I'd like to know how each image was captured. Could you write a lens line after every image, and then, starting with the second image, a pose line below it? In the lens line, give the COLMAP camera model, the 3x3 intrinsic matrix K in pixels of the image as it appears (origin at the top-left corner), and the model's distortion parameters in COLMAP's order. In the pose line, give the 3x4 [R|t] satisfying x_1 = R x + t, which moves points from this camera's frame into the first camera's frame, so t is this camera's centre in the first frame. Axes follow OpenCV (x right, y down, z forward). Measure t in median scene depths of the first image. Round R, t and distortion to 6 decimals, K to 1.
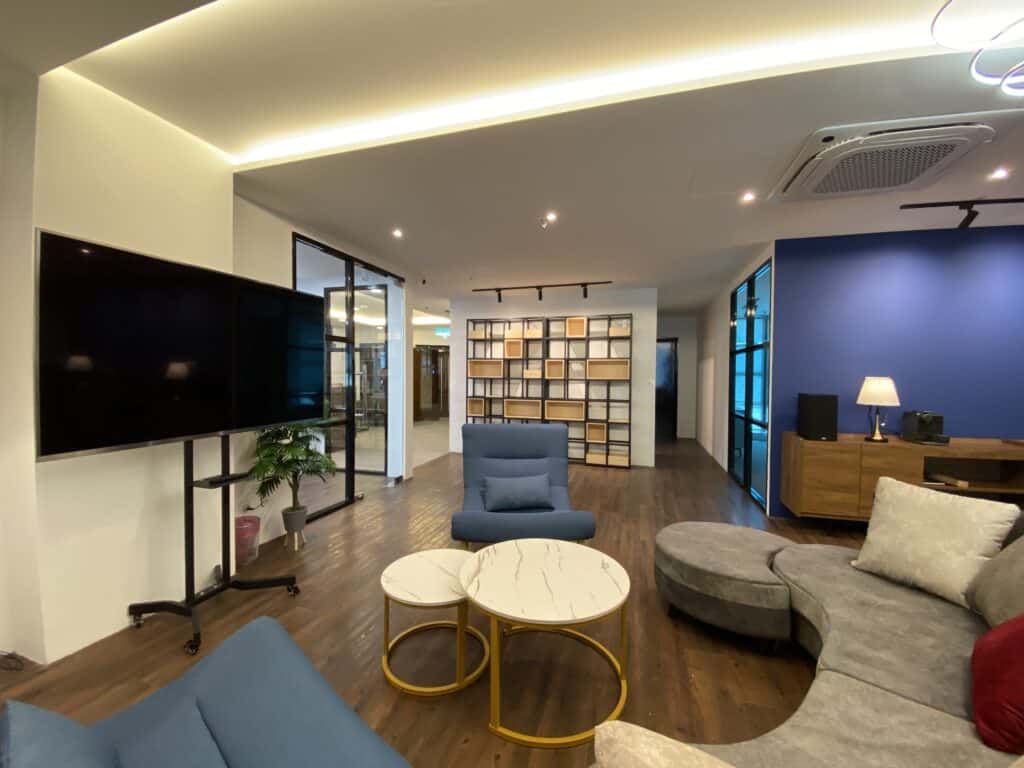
lens RADIAL K [[406.3, 0, 512.0], [0, 406.3, 384.0], [0, 0, 1]] dist [-0.000142, -0.000086]
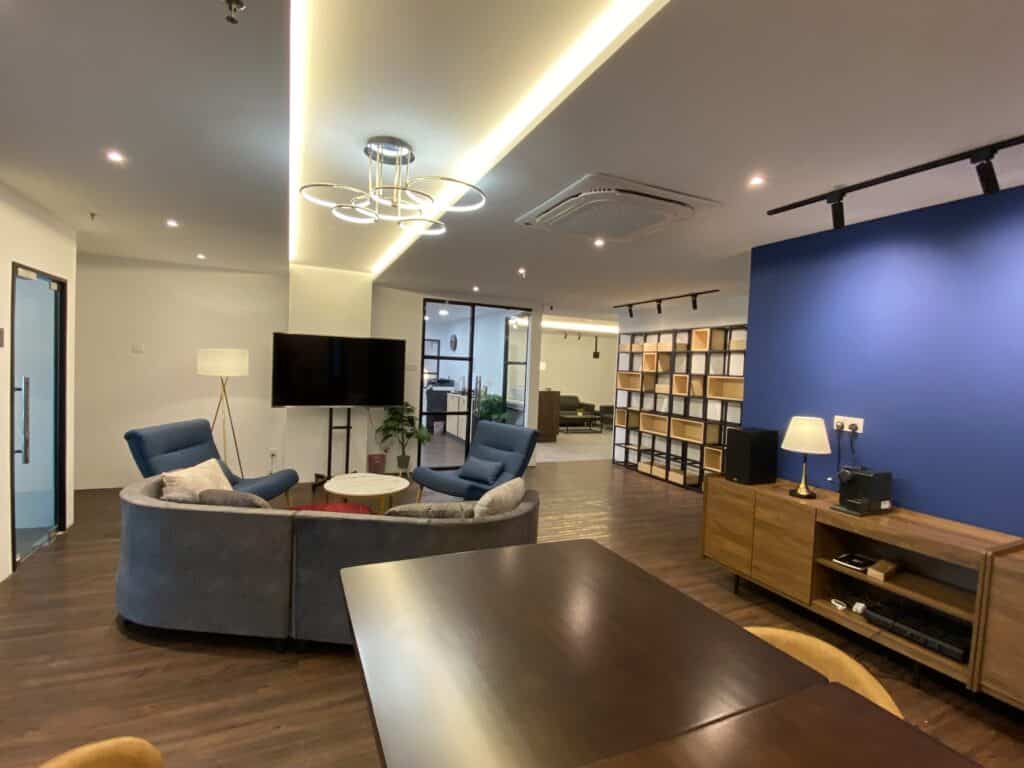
lens RADIAL K [[486.7, 0, 512.0], [0, 486.7, 384.0], [0, 0, 1]] dist [0.000330, 0.000086]
pose [[0.654134, 0.043691, -0.755116, 0.760660], [-0.050382, 0.998630, 0.014137, -0.038294], [0.754699, 0.028797, 0.655439, -0.027507]]
